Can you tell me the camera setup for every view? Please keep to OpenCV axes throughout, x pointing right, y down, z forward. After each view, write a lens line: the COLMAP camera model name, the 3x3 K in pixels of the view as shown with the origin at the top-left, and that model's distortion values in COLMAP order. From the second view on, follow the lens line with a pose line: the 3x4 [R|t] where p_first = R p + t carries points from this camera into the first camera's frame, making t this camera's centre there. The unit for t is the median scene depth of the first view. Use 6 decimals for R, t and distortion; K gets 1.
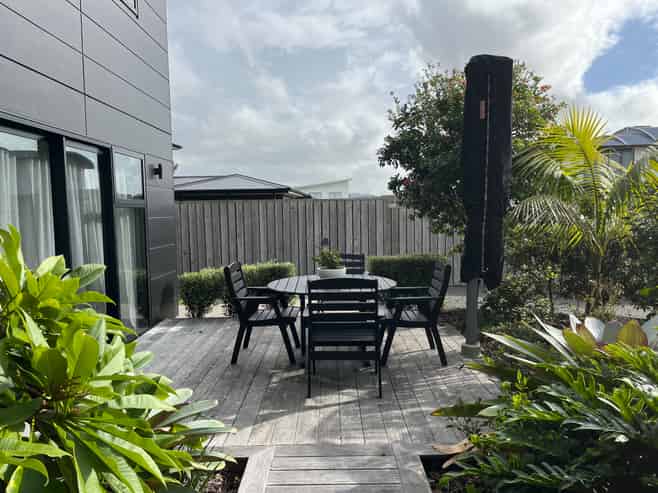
lens RADIAL K [[501.3, 0, 329.3], [0, 501.3, 250.7], [0, 0, 1]] dist [0.064578, -0.114251]
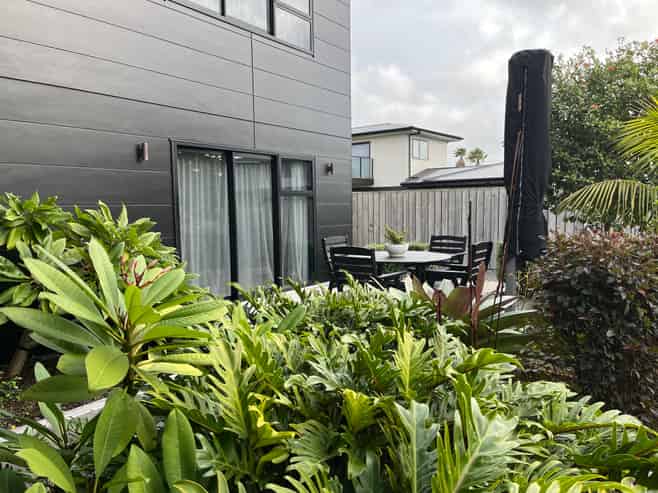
lens RADIAL K [[501.3, 0, 329.3], [0, 501.3, 250.7], [0, 0, 1]] dist [0.064578, -0.114251]
pose [[0.795226, 0.069580, -0.602308, 0.623697], [-0.055763, 0.997576, 0.041618, 0.010070], [0.603744, 0.000491, 0.797178, -0.088692]]
